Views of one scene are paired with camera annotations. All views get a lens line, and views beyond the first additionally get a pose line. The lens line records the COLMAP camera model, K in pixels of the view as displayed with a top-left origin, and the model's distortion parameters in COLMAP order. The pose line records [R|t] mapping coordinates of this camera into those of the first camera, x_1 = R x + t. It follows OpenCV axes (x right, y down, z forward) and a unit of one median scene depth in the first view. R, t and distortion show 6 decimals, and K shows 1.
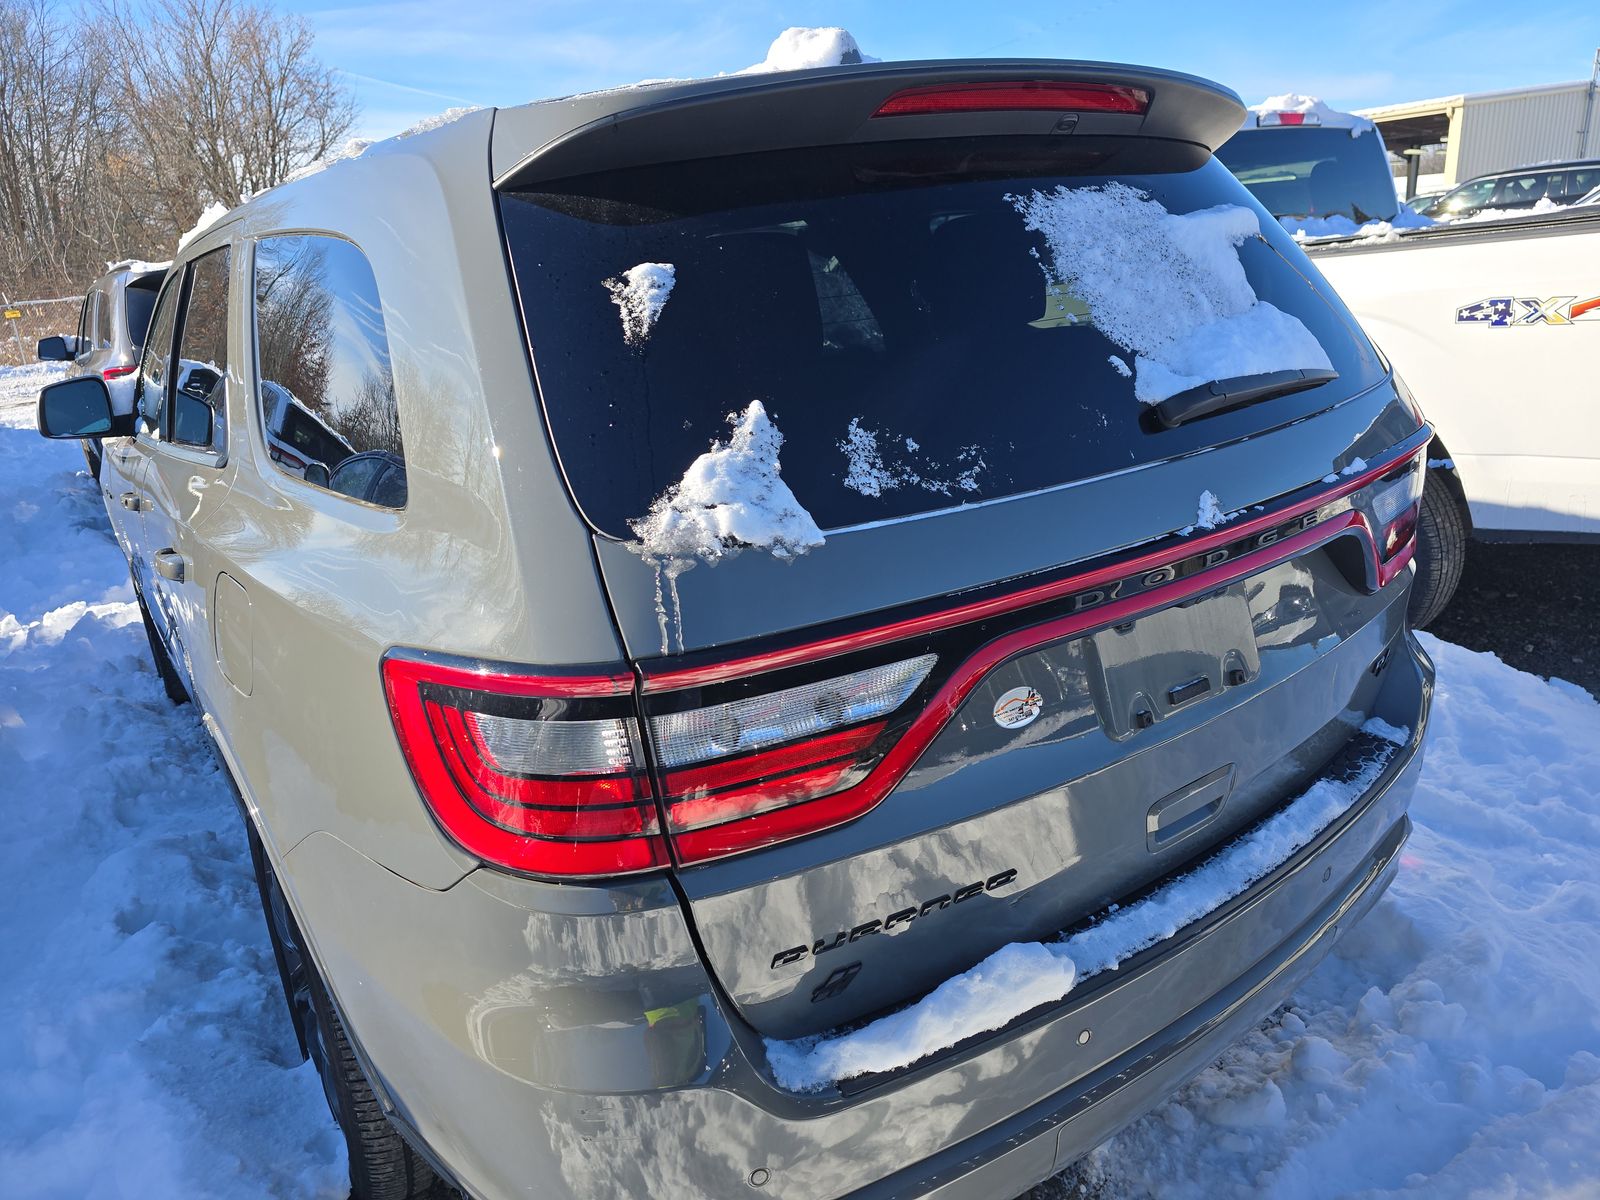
lens RADIAL K [[1060.8, 0, 807.2], [0, 1060.8, 594.9], [0, 0, 1]] dist [0.070589, -0.064903]
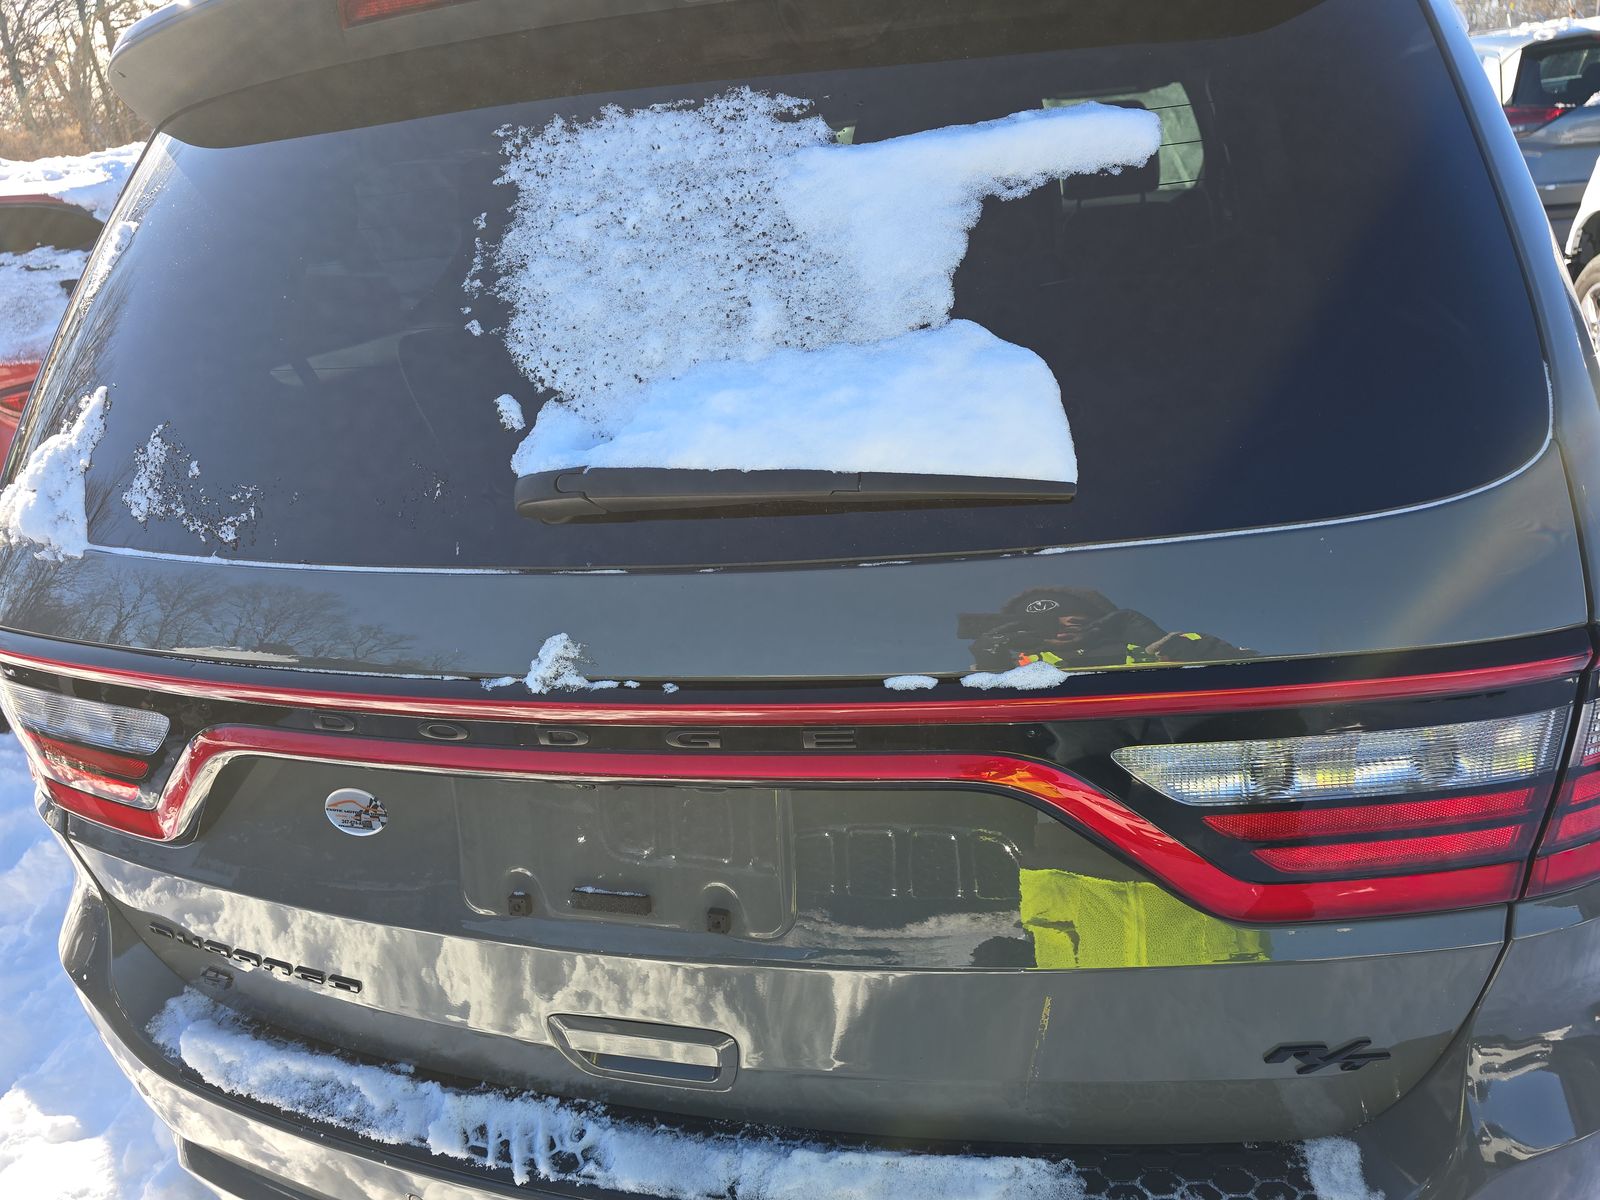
lens RADIAL K [[1060.8, 0, 807.2], [0, 1060.8, 594.9], [0, 0, 1]] dist [0.070589, -0.064903]
pose [[0.660076, 0.310174, -0.684172, 0.946183], [-0.182817, 0.949720, 0.254184, -0.324258], [0.728613, -0.042703, 0.683593, 0.715027]]
